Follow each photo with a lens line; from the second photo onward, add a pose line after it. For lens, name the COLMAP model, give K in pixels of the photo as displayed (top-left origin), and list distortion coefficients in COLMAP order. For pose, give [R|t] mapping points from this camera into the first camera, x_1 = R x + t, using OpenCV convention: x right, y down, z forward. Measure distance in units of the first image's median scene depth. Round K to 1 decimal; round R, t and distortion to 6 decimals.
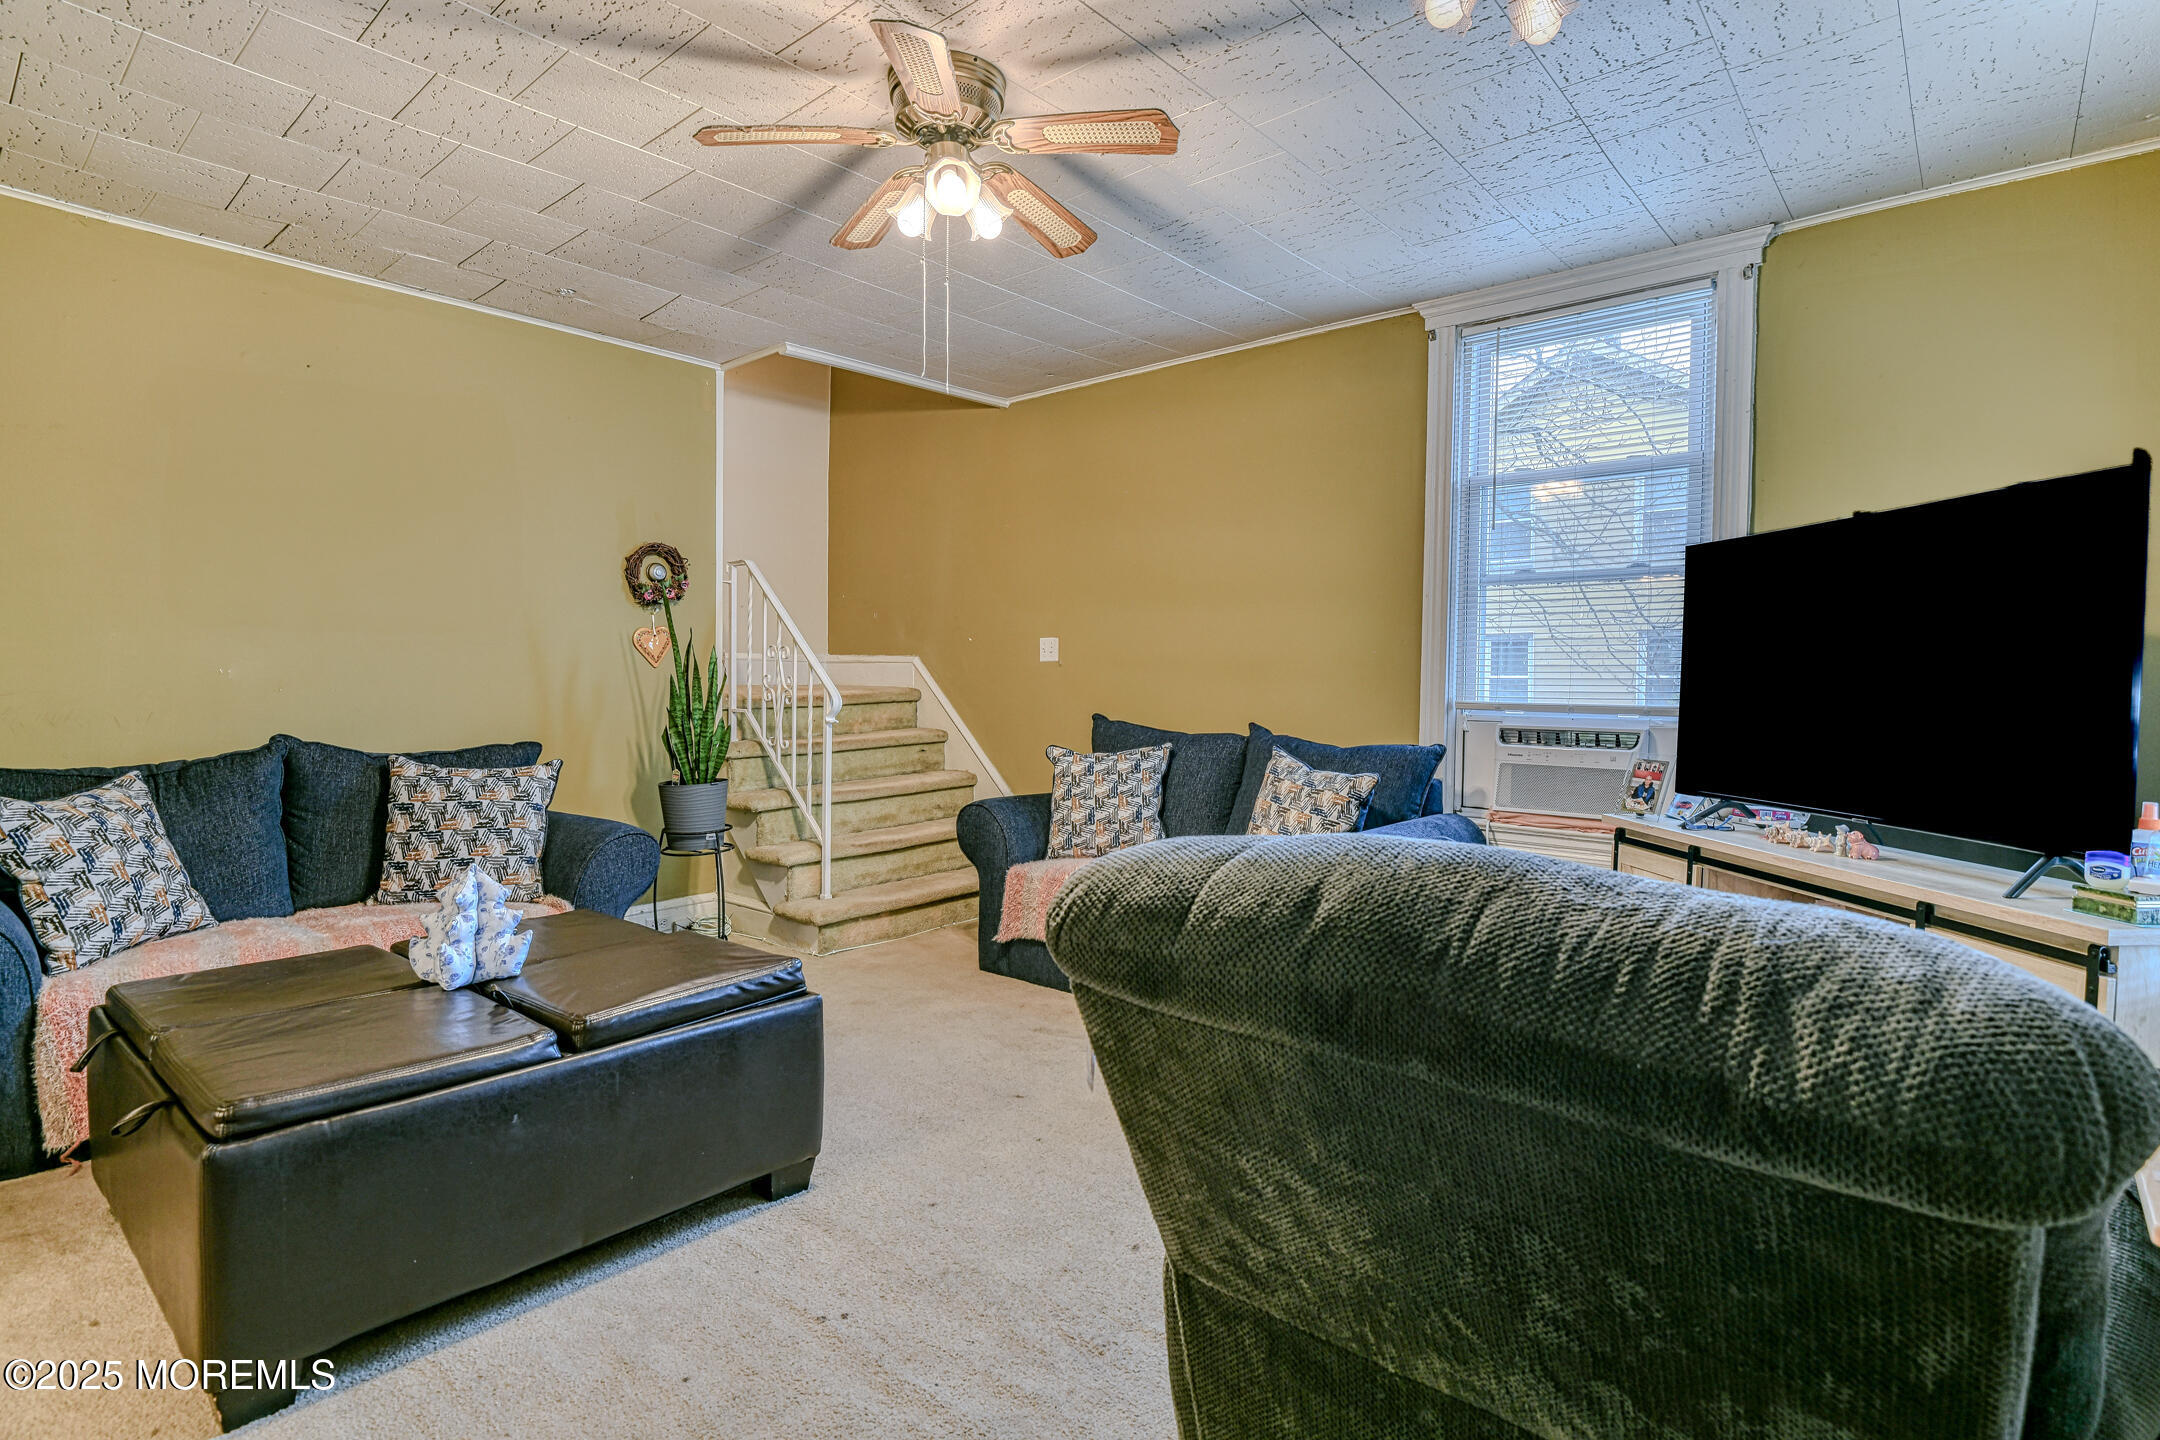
lens RADIAL K [[1072.2, 0, 1075.2], [0, 1072.2, 702.0], [0, 0, 1]] dist [-0.003008, -0.001907]
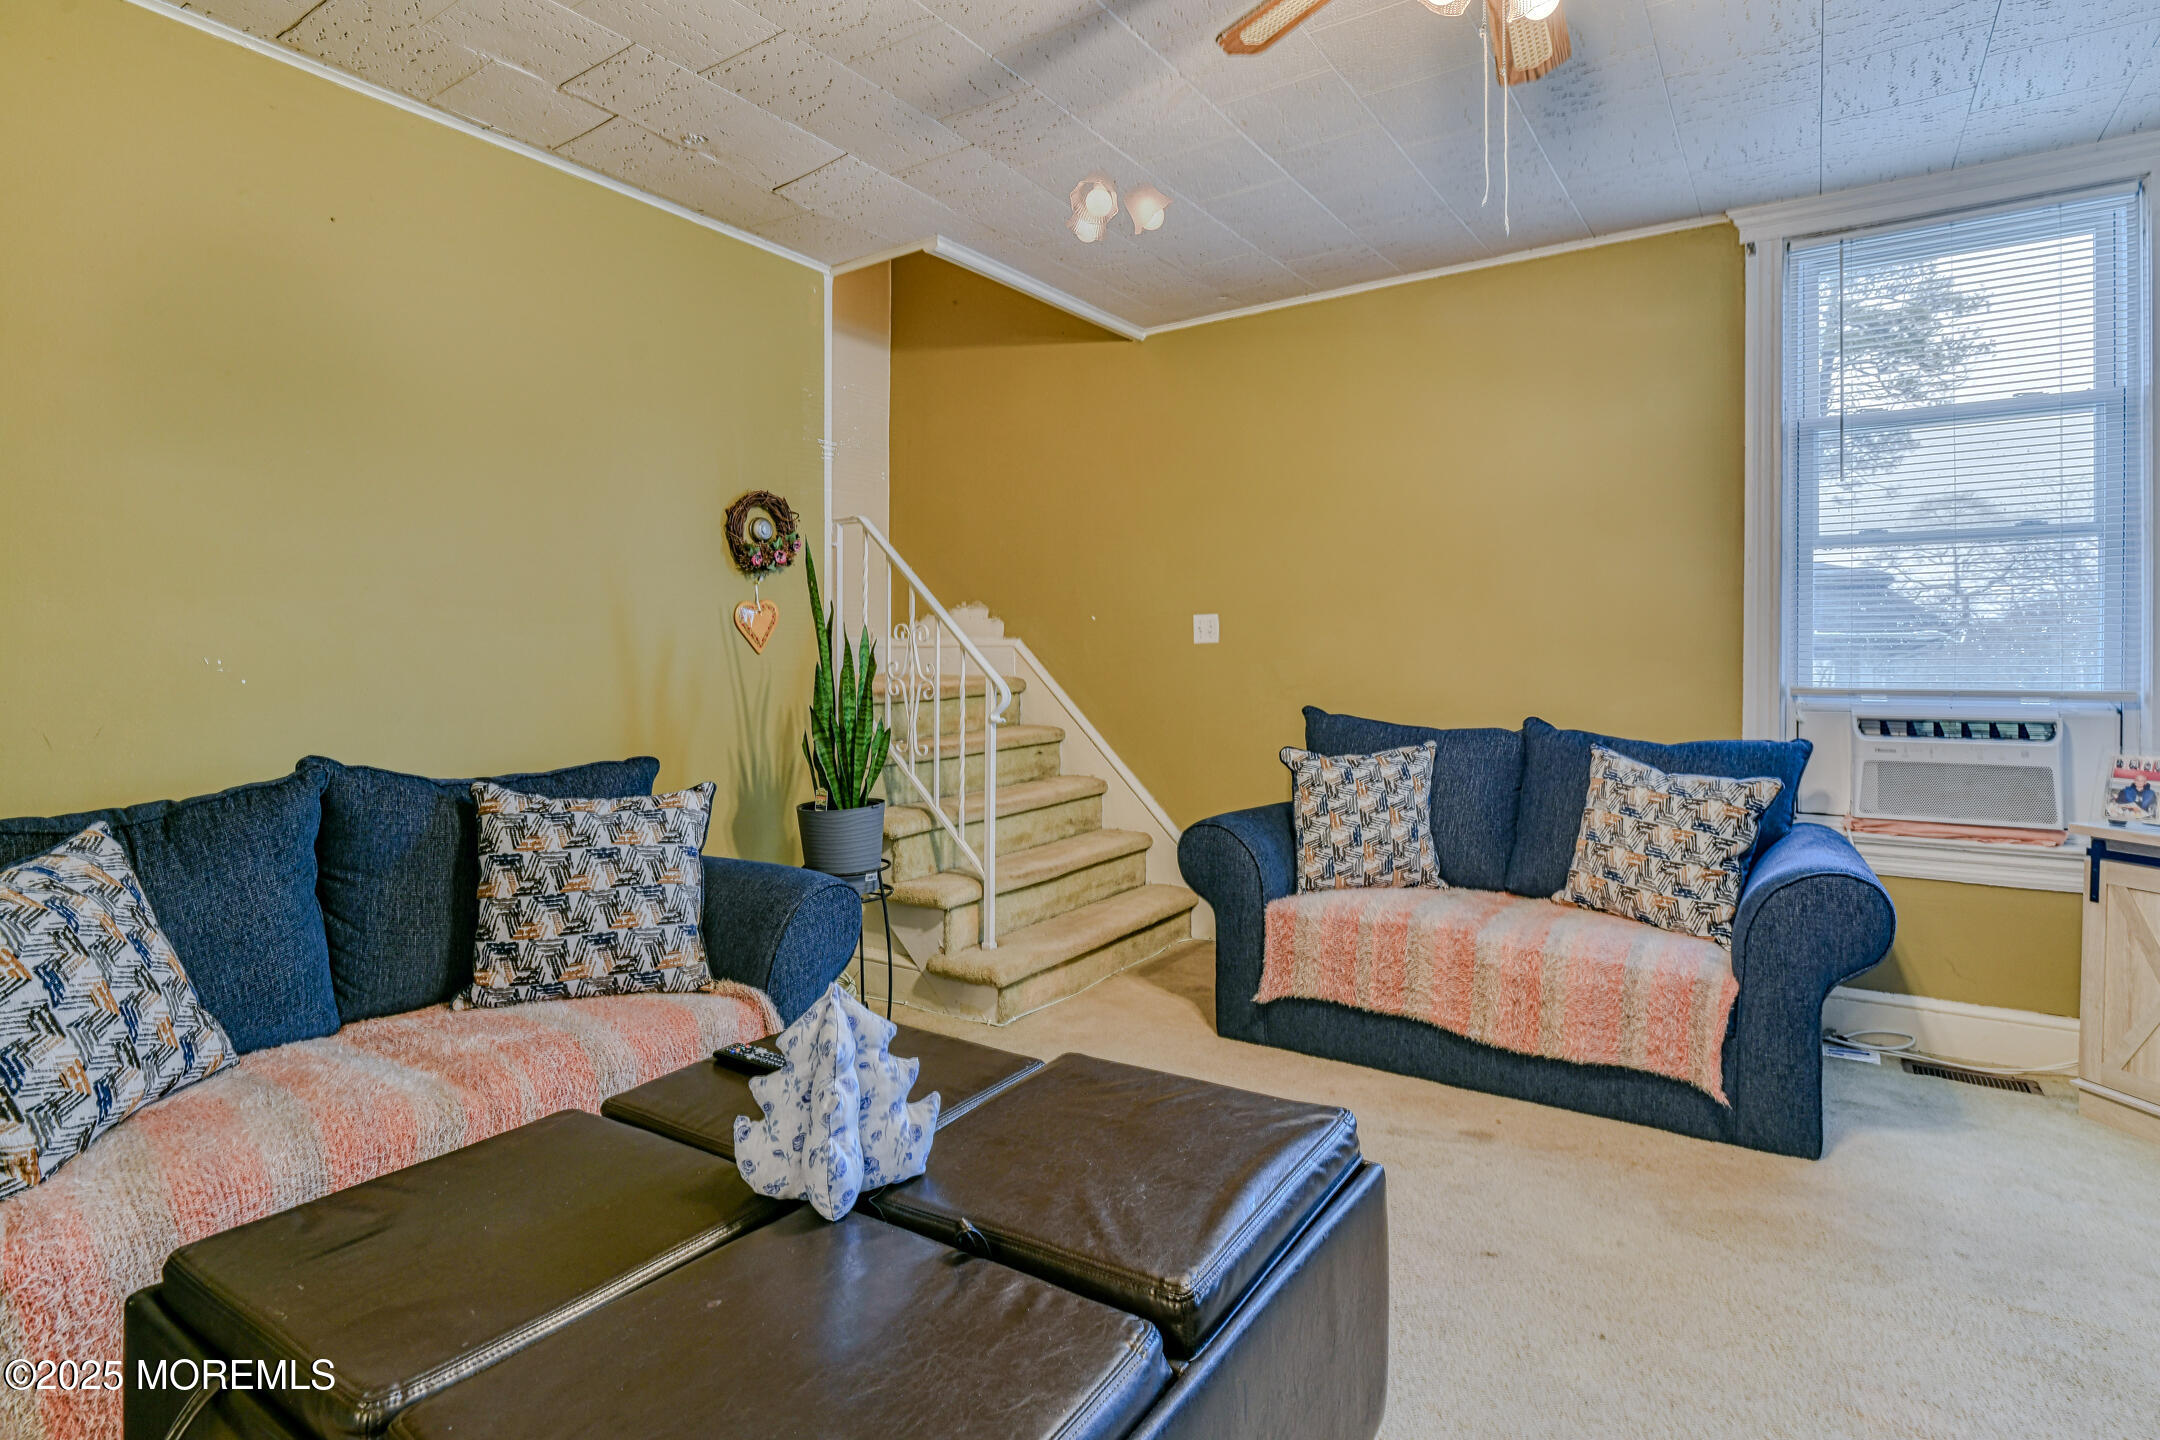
lens RADIAL K [[1083.8, 0, 1079.1], [0, 1083.8, 669.0], [0, 0, 1]] dist [-0.004259, -0.000741]
pose [[0.992747, -0.008968, 0.119886, -0.336105], [0.011200, 0.999776, -0.017961, -0.005846], [-0.119698, 0.019174, 0.992625, 0.265501]]
